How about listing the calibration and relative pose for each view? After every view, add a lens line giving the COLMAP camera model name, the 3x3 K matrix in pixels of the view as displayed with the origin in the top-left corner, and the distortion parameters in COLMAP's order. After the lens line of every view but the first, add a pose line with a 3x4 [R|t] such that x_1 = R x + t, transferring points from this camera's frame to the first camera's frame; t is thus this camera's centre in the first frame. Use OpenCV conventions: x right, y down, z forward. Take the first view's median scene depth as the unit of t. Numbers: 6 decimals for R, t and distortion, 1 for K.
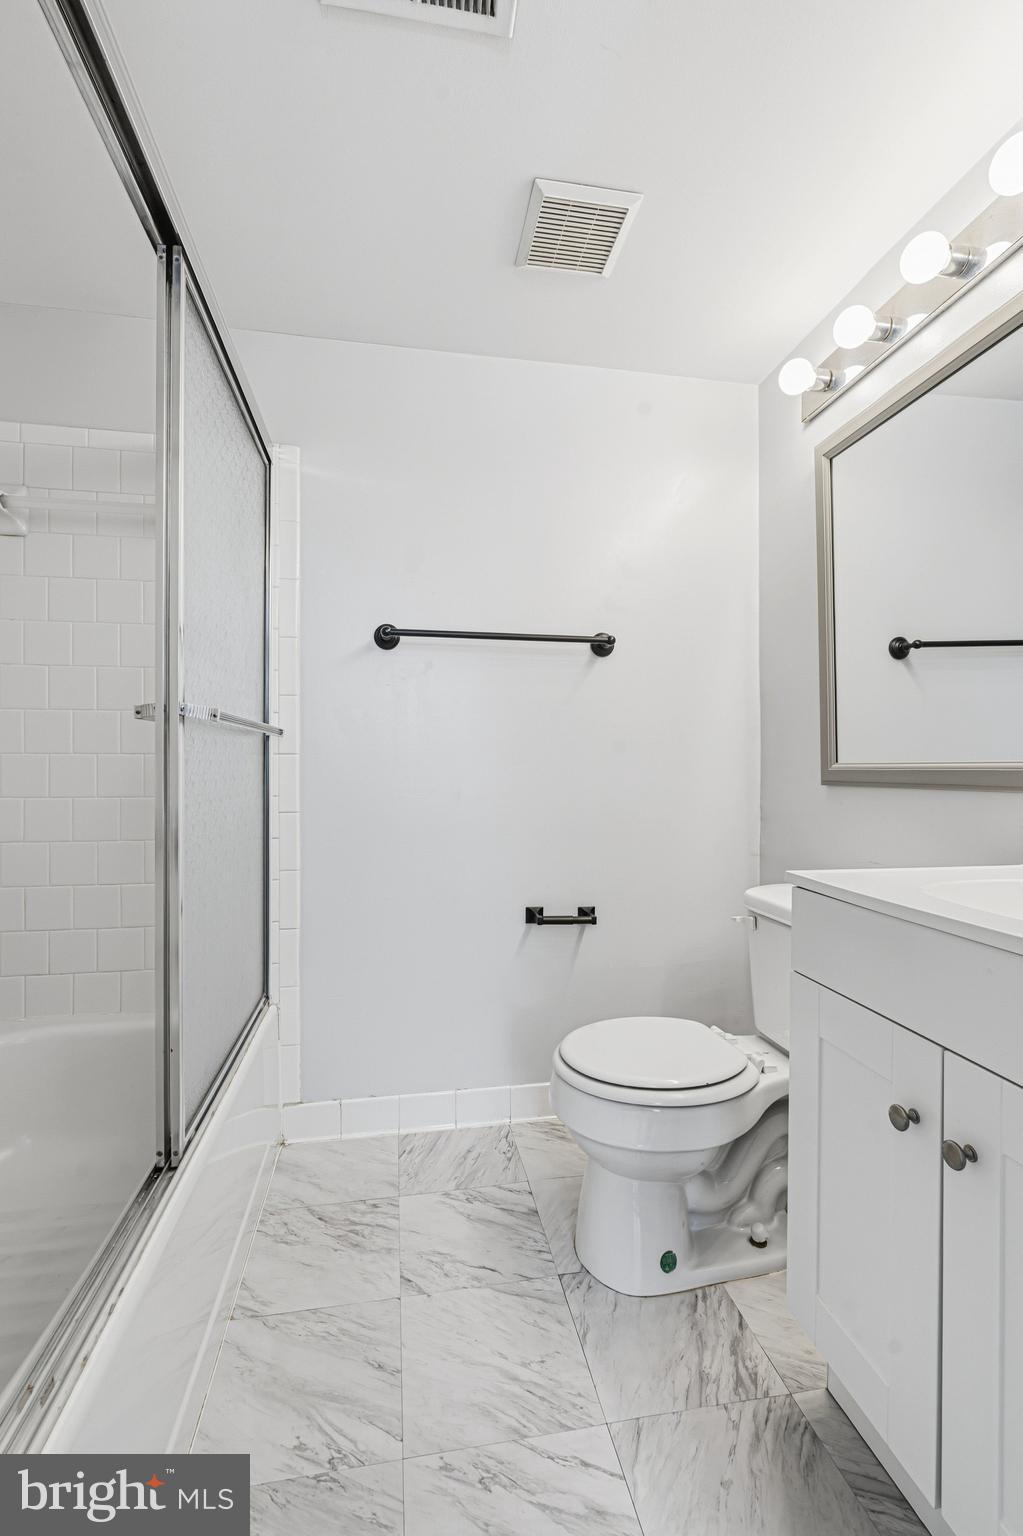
lens RADIAL K [[692.2, 0, 520.7], [0, 692.2, 769.4], [0, 0, 1]] dist [-0.002582, 0.000932]
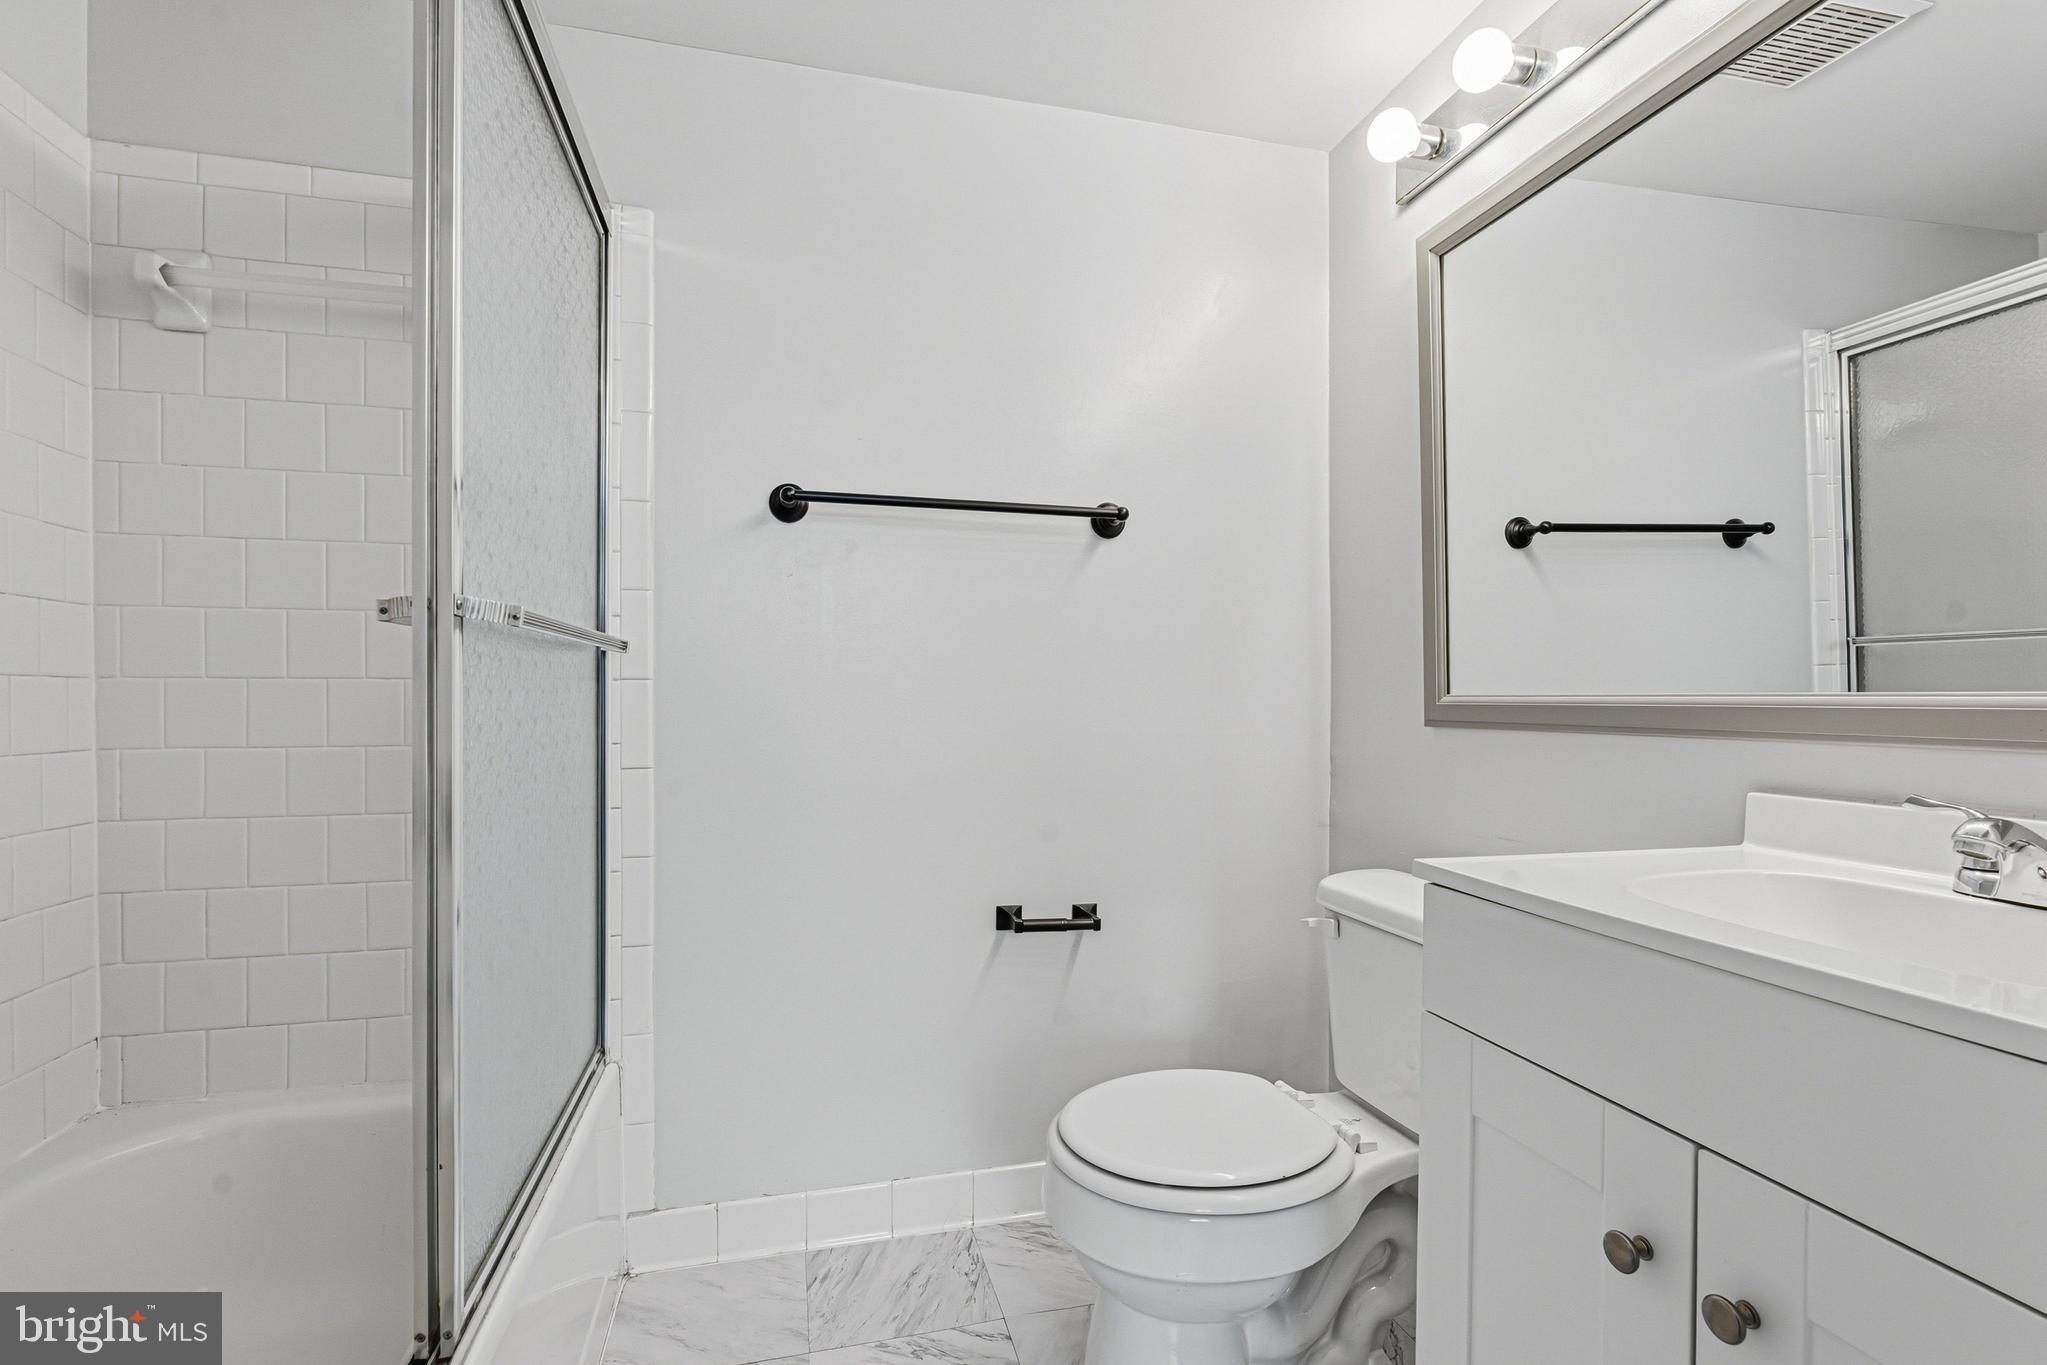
lens RADIAL K [[922.4, 0, 1021.4], [0, 922.4, 701.8], [0, 0, 1]] dist [-0.002582, 0.000932]
pose [[0.997126, 0.000961, 0.075755, -0.040528], [-0.001157, 0.999996, 0.002551, -0.003876], [-0.075752, -0.002631, 0.997123, 0.109545]]
